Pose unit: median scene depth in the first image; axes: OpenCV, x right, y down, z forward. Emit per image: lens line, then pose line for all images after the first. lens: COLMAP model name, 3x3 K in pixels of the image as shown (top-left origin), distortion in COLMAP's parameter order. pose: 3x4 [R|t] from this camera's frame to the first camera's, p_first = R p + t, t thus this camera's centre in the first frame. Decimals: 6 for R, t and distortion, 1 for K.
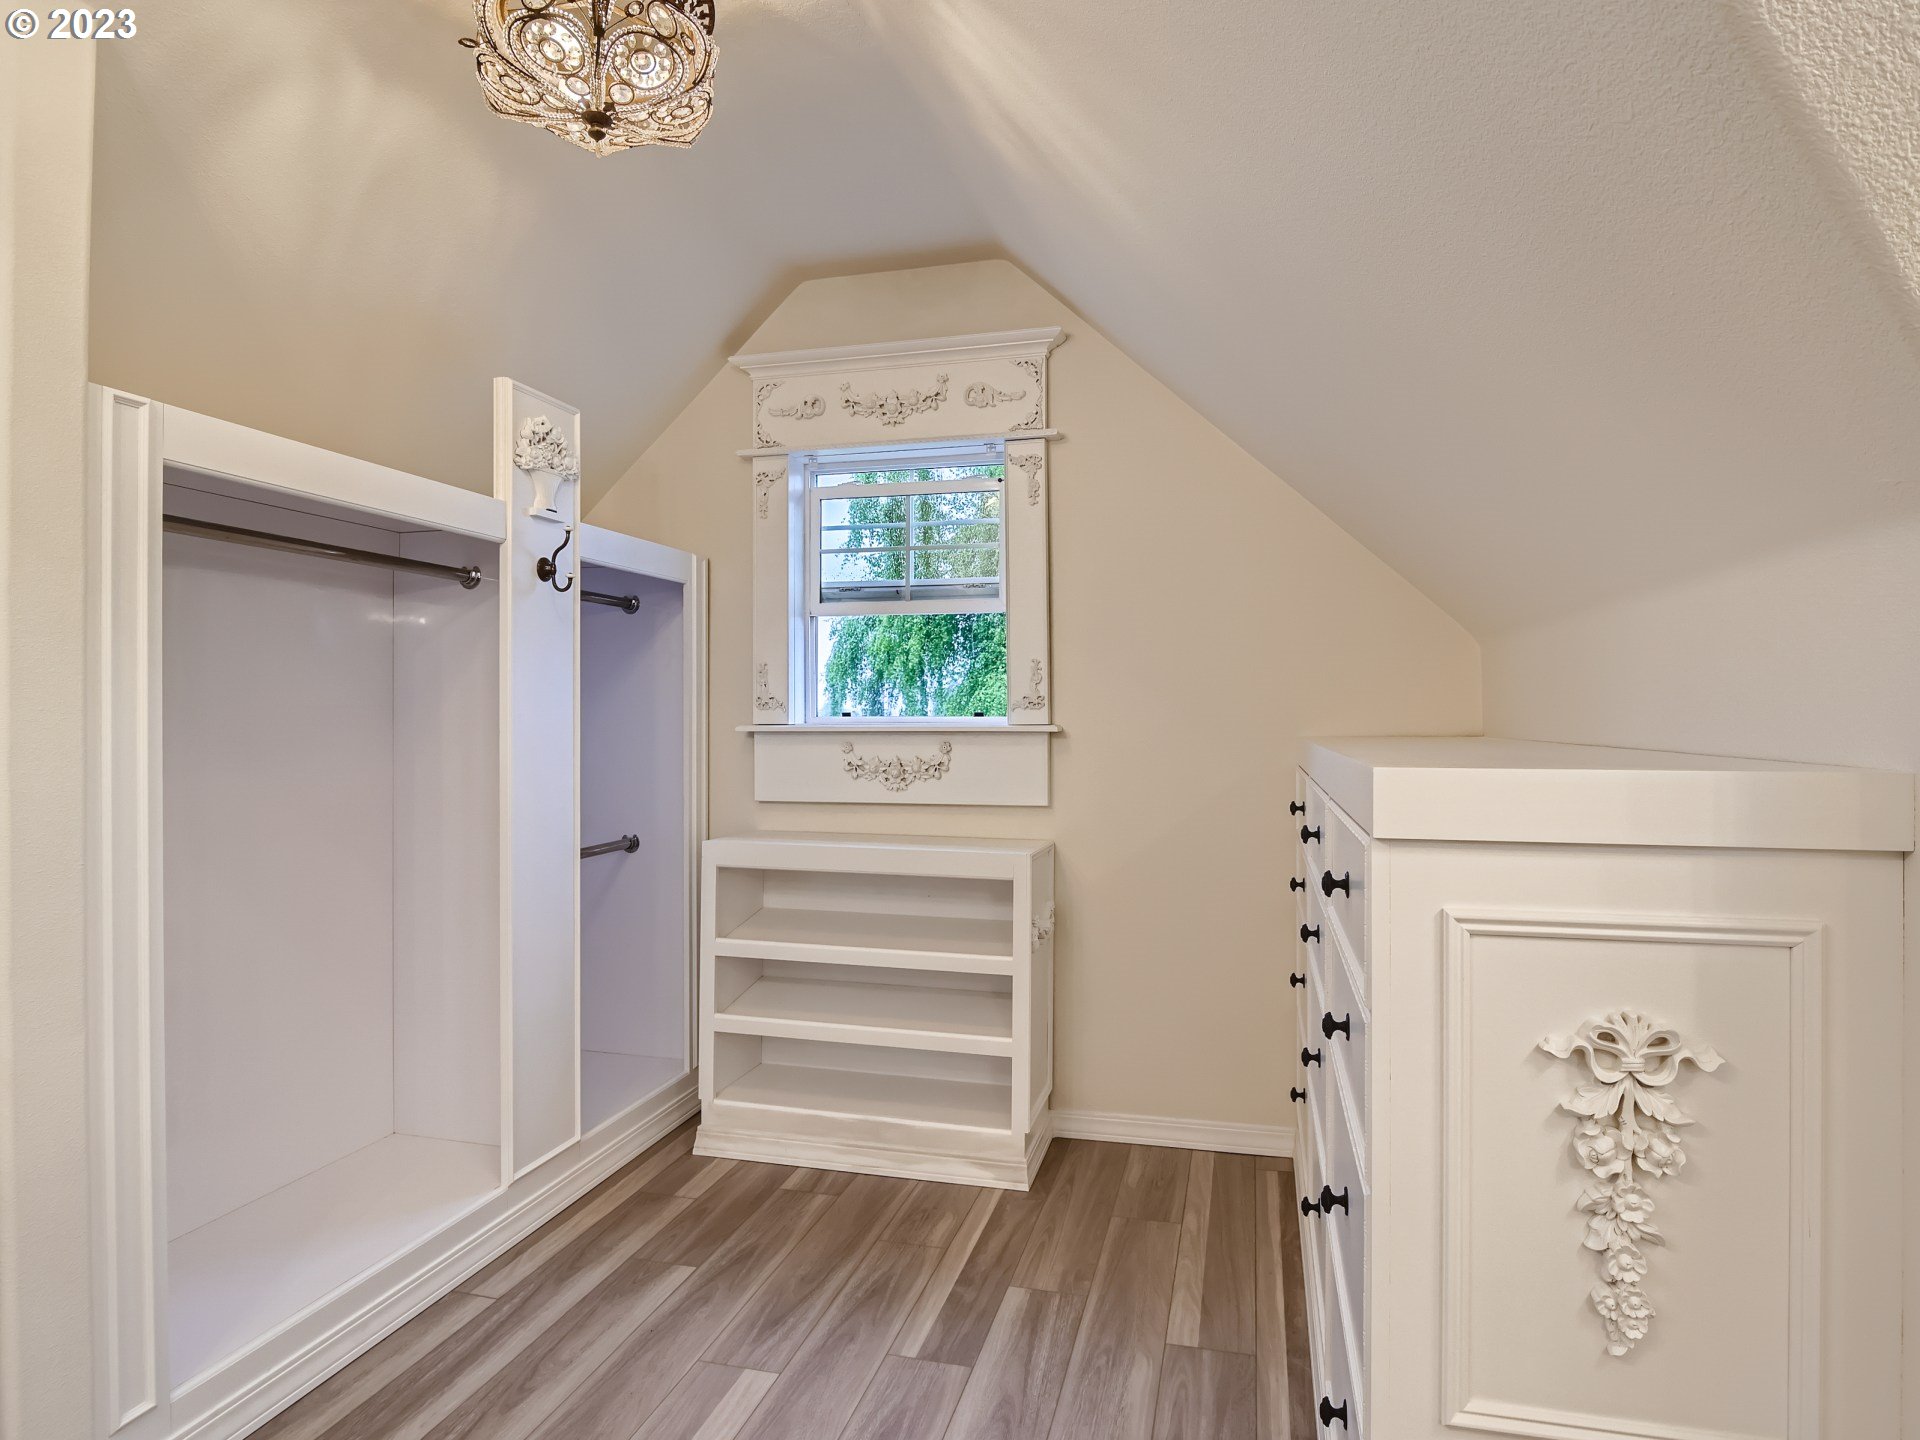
lens RADIAL K [[1076.0, 0, 968.2], [0, 1076.0, 711.8], [0, 0, 1]] dist [-0.020479, 0.002236]
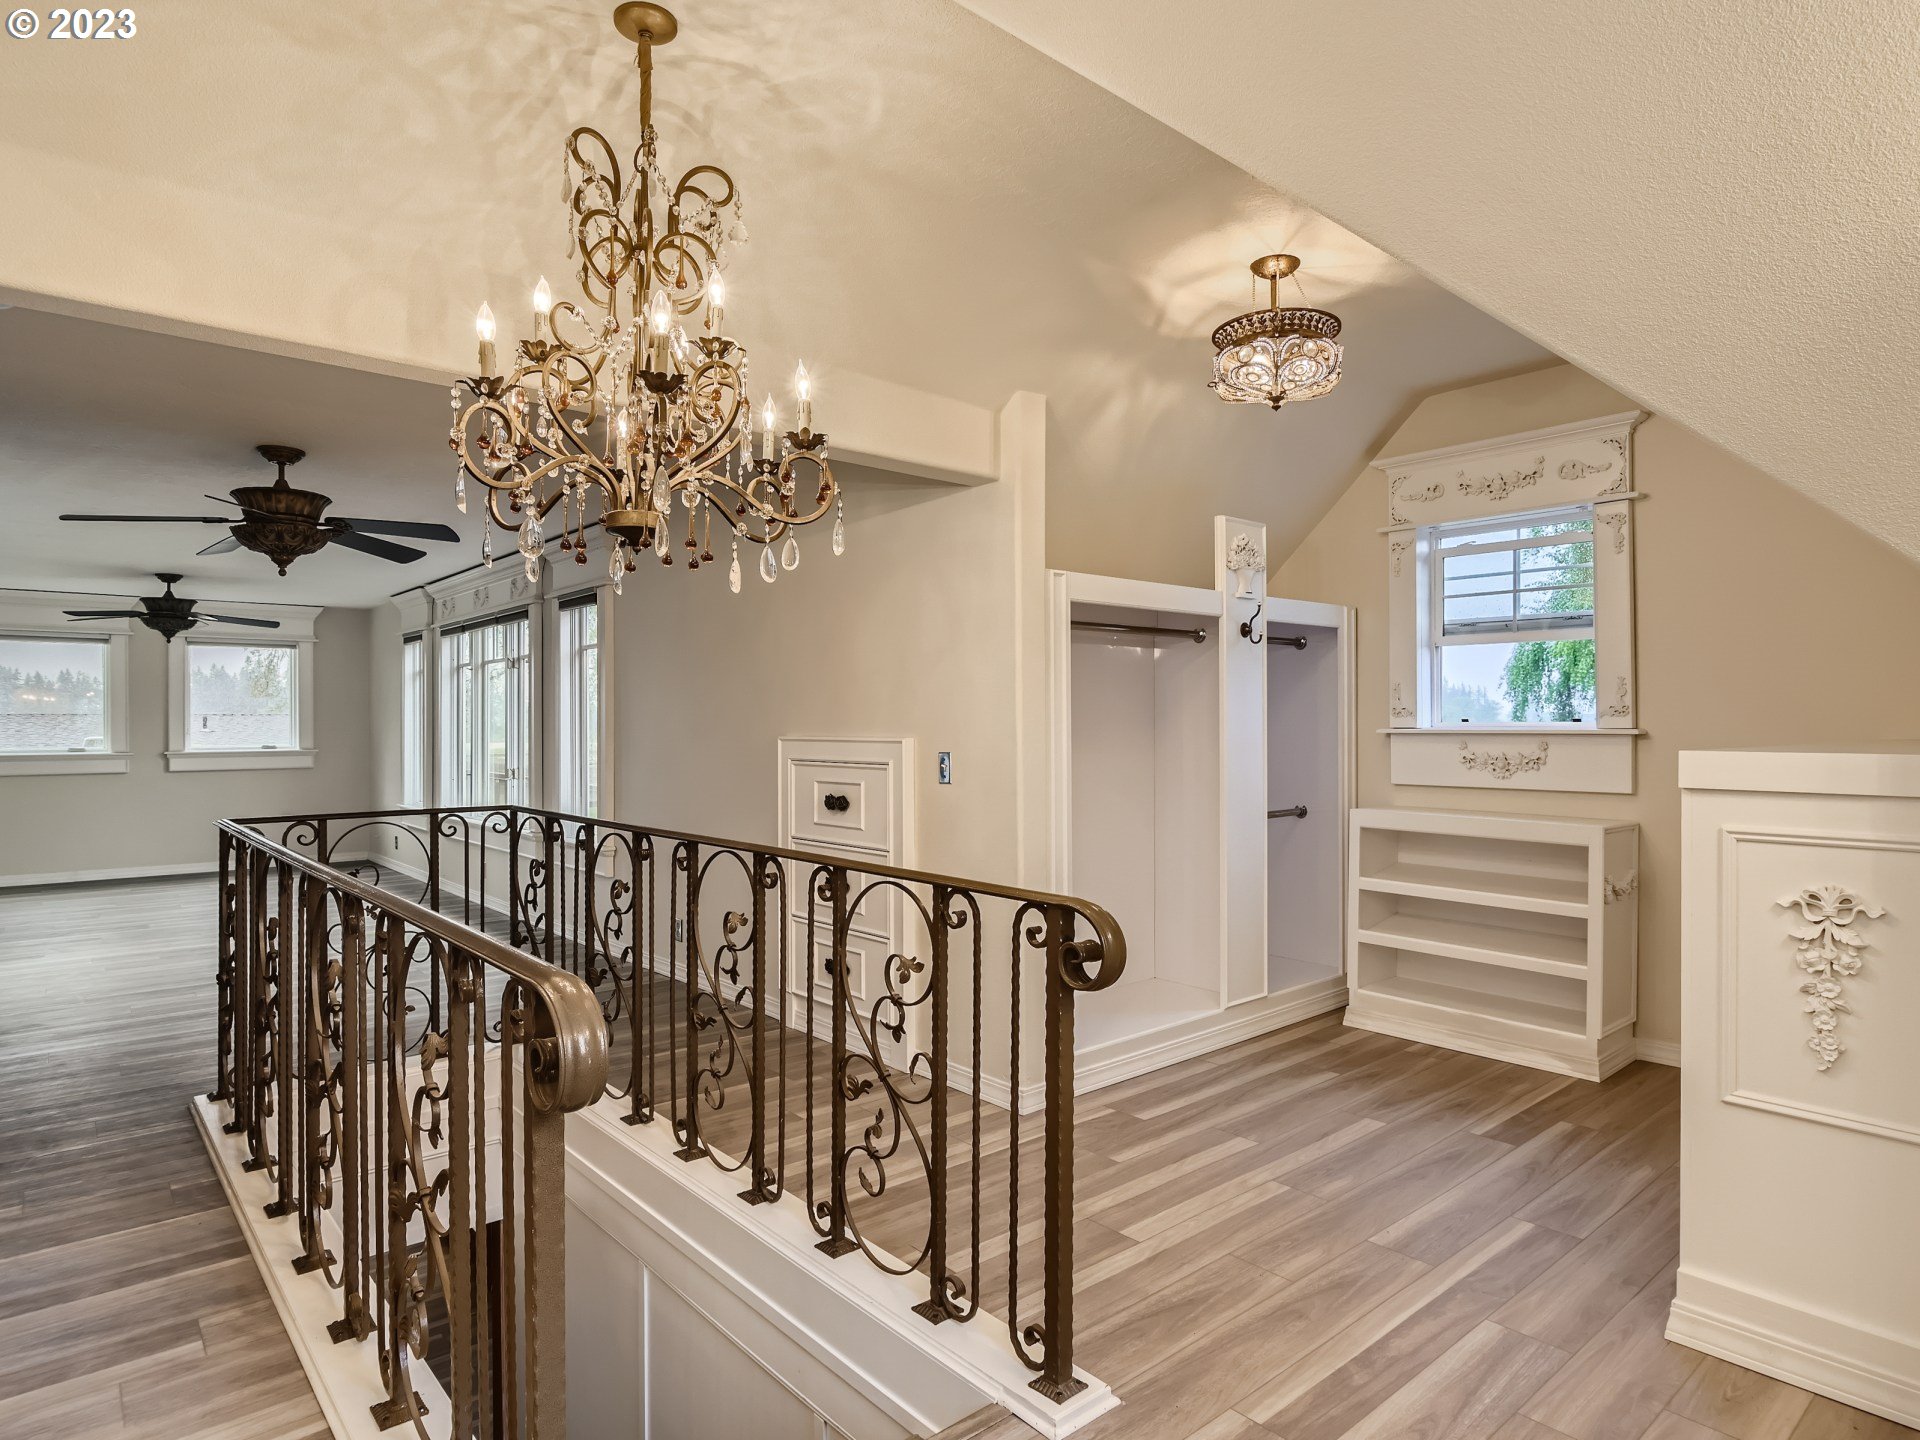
lens RADIAL K [[1076.0, 0, 965.7], [0, 1076.0, 714.5], [0, 0, 1]] dist [-0.020479, 0.002236]
pose [[0.817823, -0.003833, -0.575458, 0.169200], [0.003065, 0.999993, -0.002305, -0.004491], [0.575462, 0.000122, 0.817828, -0.502187]]
